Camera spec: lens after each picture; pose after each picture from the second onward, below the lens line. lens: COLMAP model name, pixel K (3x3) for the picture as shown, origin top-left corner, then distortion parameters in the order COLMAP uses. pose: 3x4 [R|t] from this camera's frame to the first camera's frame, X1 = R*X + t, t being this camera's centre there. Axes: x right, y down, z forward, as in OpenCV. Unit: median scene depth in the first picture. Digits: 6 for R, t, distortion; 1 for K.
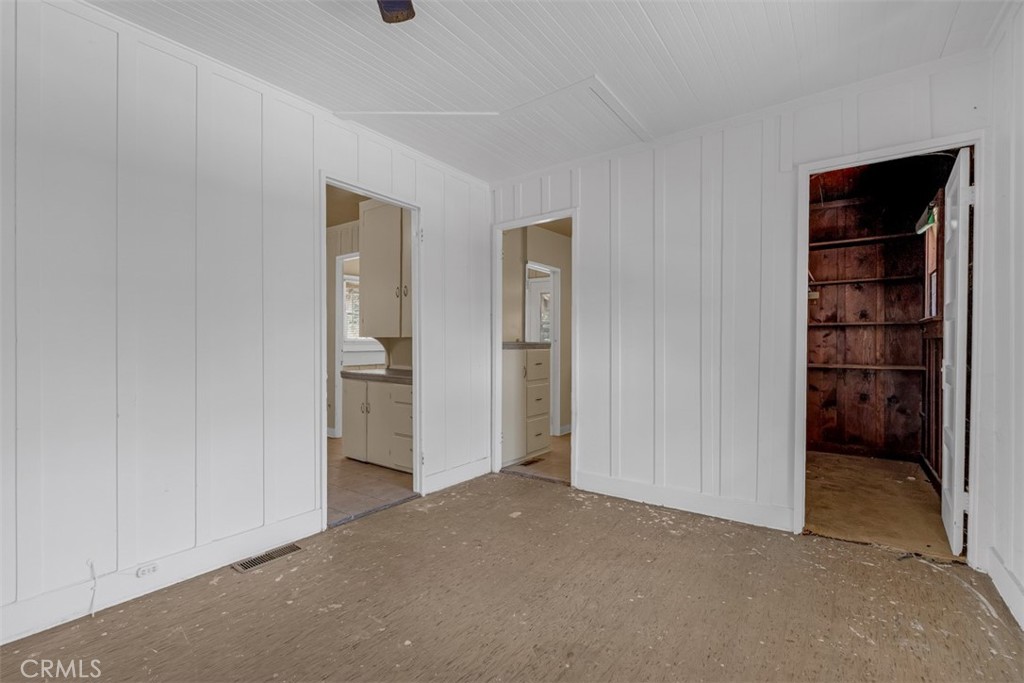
lens RADIAL K [[453.5, 0, 512.2], [0, 453.5, 339.1], [0, 0, 1]] dist [-0.001029, -0.000292]
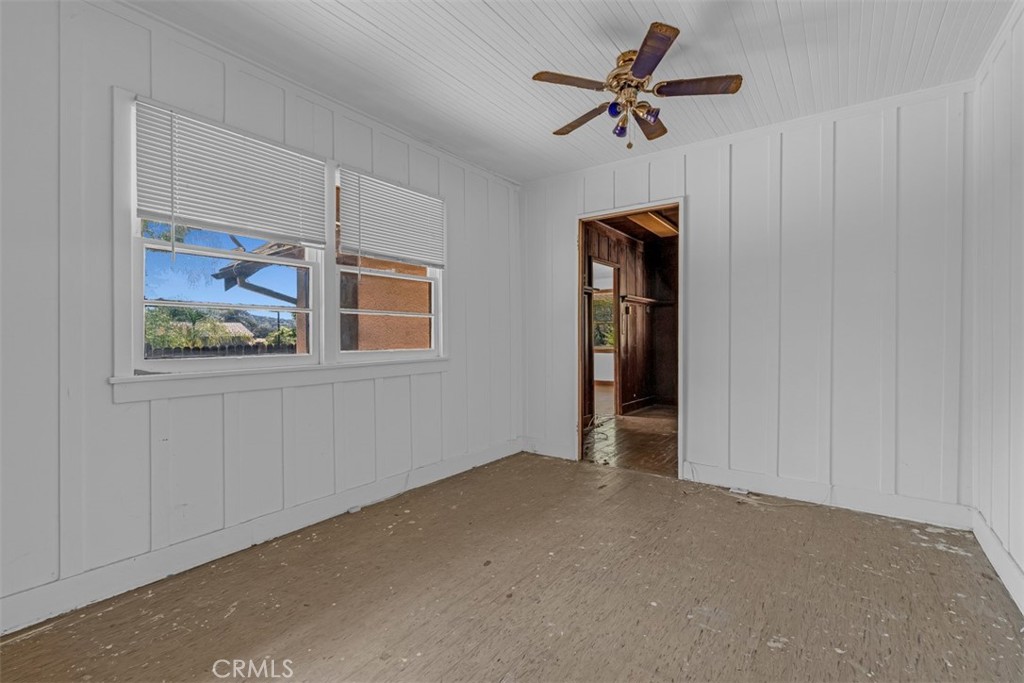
lens RADIAL K [[453.5, 0, 512.2], [0, 453.5, 339.1], [0, 0, 1]] dist [-0.001029, -0.000292]
pose [[-0.999977, 0.001673, 0.006498, 0.104970], [0.001761, 0.999906, 0.013617, 0.006511], [-0.006475, 0.013628, -0.999886, 2.049348]]
